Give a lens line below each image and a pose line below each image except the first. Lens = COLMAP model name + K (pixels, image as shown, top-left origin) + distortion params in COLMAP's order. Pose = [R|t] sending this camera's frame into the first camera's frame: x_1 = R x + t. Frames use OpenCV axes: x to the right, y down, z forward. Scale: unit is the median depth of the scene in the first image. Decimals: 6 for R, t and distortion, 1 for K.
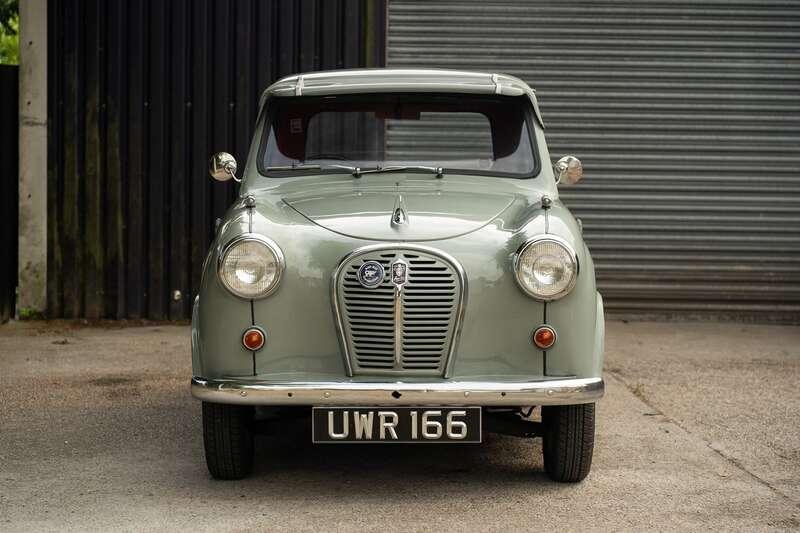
lens RADIAL K [[1748.2, 0, 474.3], [0, 1748.2, 266.3], [0, 0, 1]] dist [0.007740, 0.189200]
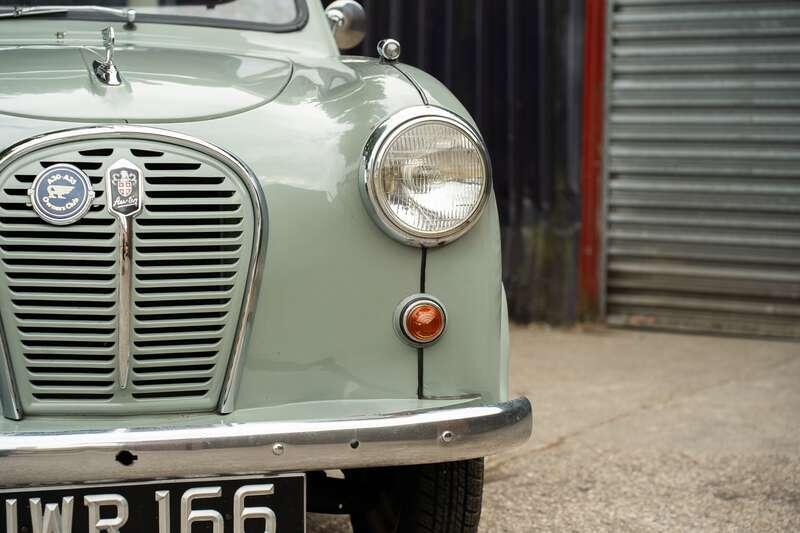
lens RADIAL K [[1697.3, 0, 343.1], [0, 1697.3, 267.5], [0, 0, 1]] dist [0.042775, -0.068735]
pose [[0.978729, -0.023327, 0.203826, -0.077422], [0.018300, 0.999481, 0.026518, 0.013323], [-0.204339, -0.022224, 0.978648, 0.553865]]
